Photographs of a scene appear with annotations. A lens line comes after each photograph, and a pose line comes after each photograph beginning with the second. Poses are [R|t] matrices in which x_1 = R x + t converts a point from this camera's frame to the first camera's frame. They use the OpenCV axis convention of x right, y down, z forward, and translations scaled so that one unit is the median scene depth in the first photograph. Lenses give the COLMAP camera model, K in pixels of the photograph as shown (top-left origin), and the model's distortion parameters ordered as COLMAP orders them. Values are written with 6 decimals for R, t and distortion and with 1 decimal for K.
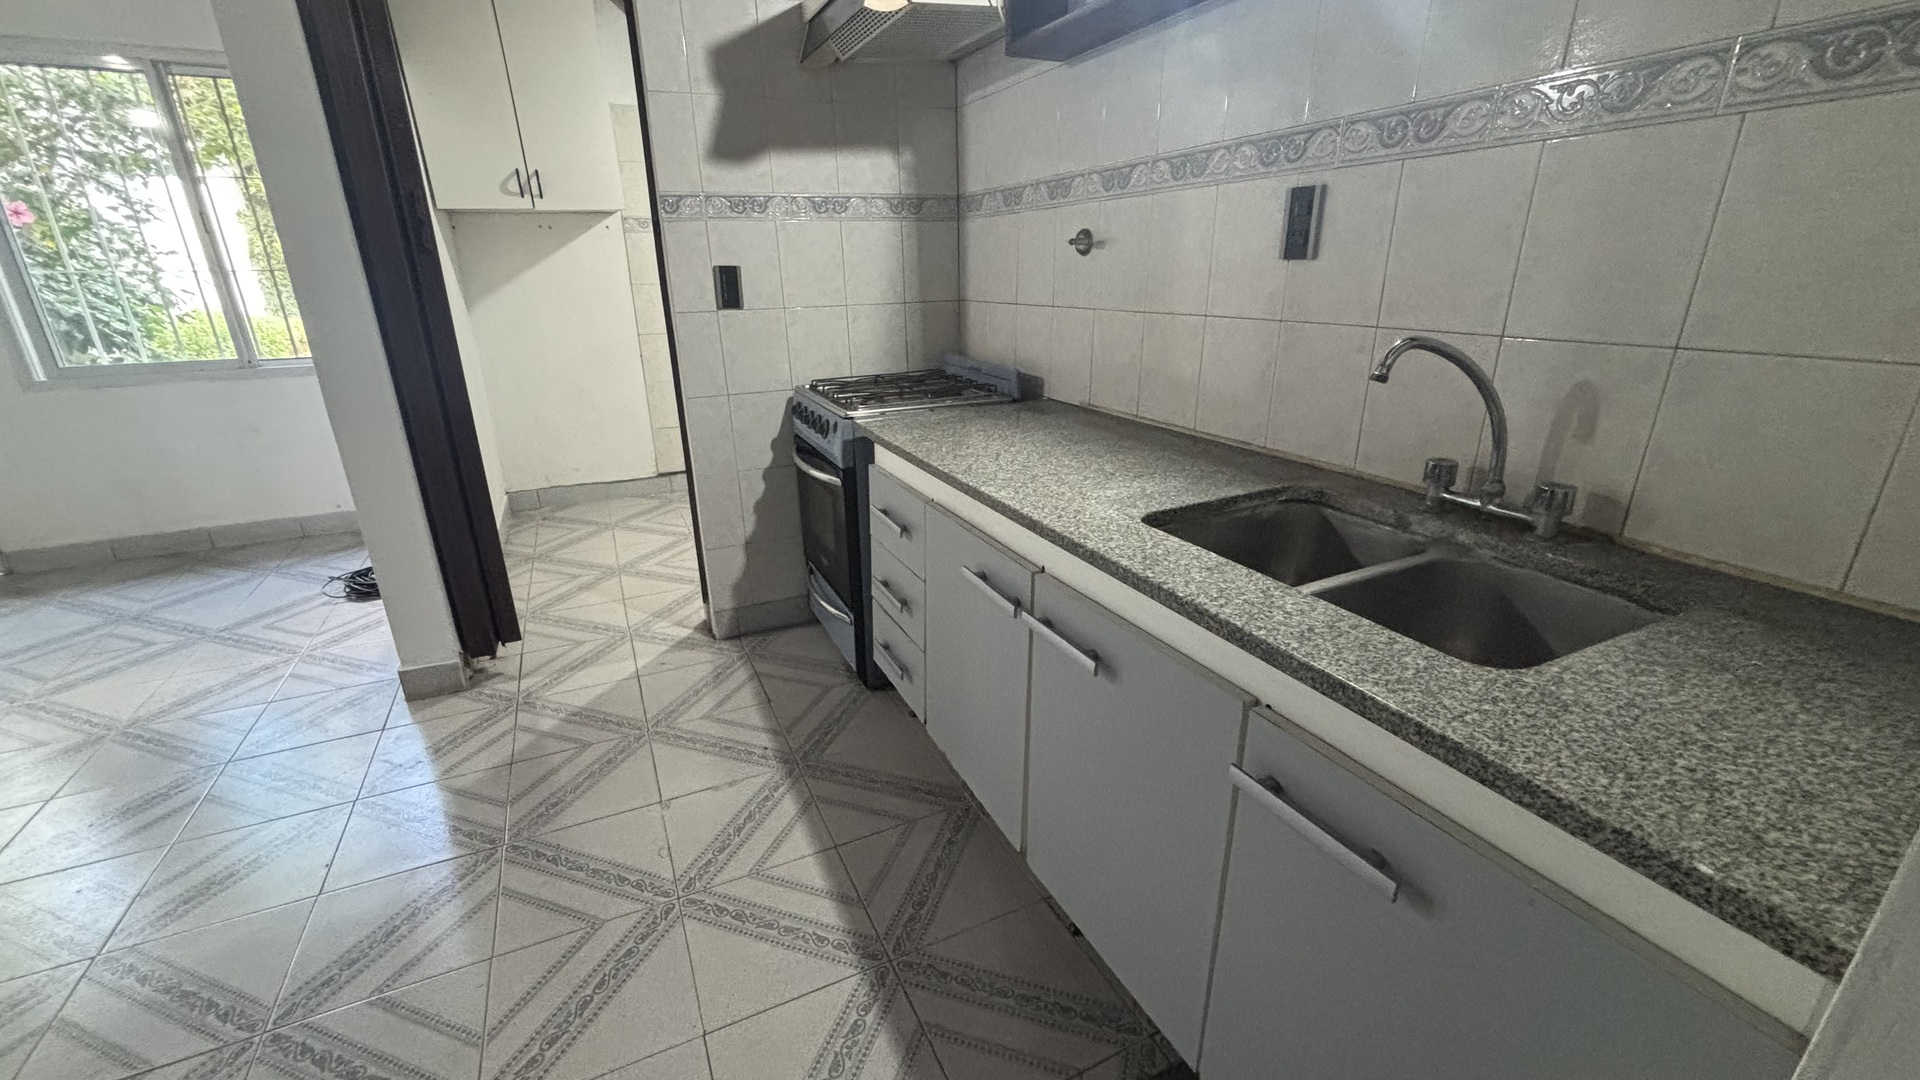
lens RADIAL K [[769.7, 0, 957.6], [0, 769.7, 541.0], [0, 0, 1]] dist [-0.015574, 0.008013]
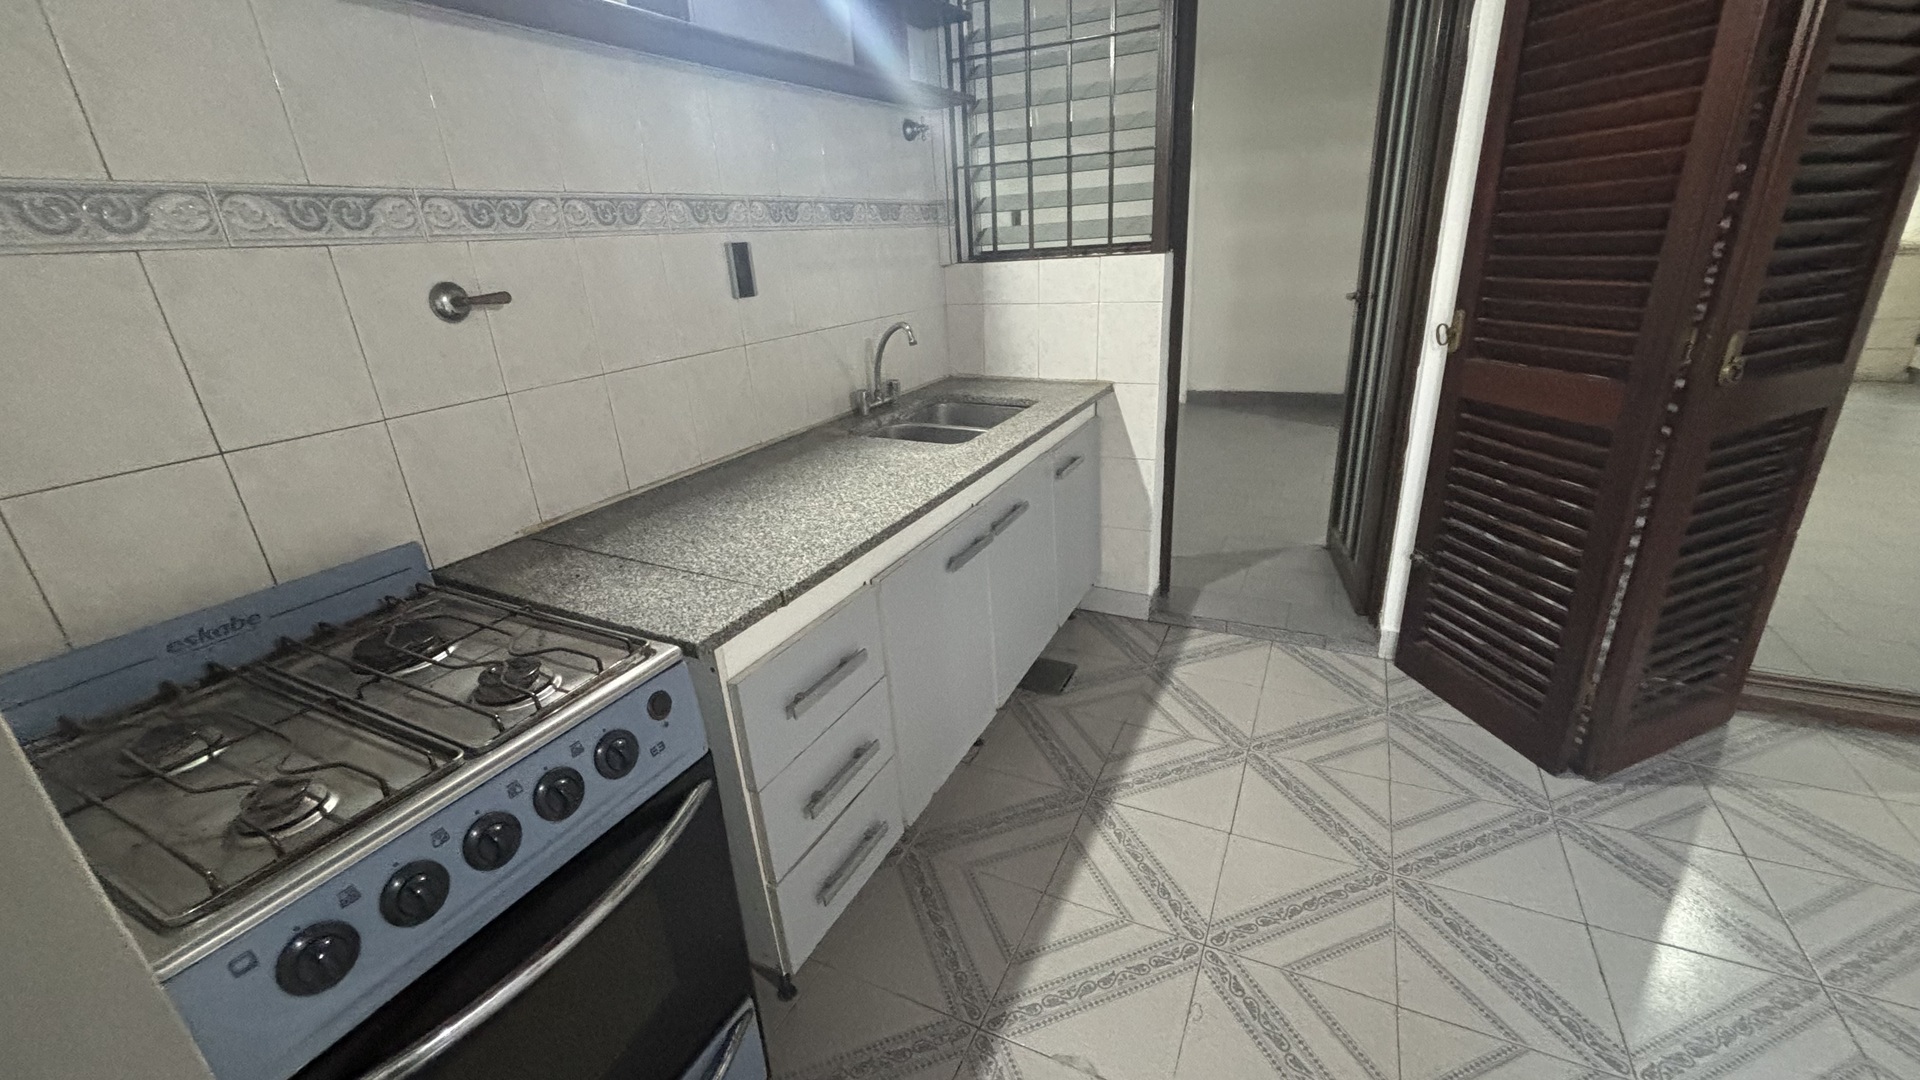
lens RADIAL K [[752.8, 0, 975.7], [0, 752.8, 542.6], [0, 0, 1]] dist [-0.012759, 0.000009]
pose [[-0.624937, -0.249841, 0.739617, -0.754377], [0.319300, 0.782739, 0.534198, -0.524305], [-0.712392, 0.569999, -0.409388, 1.300865]]
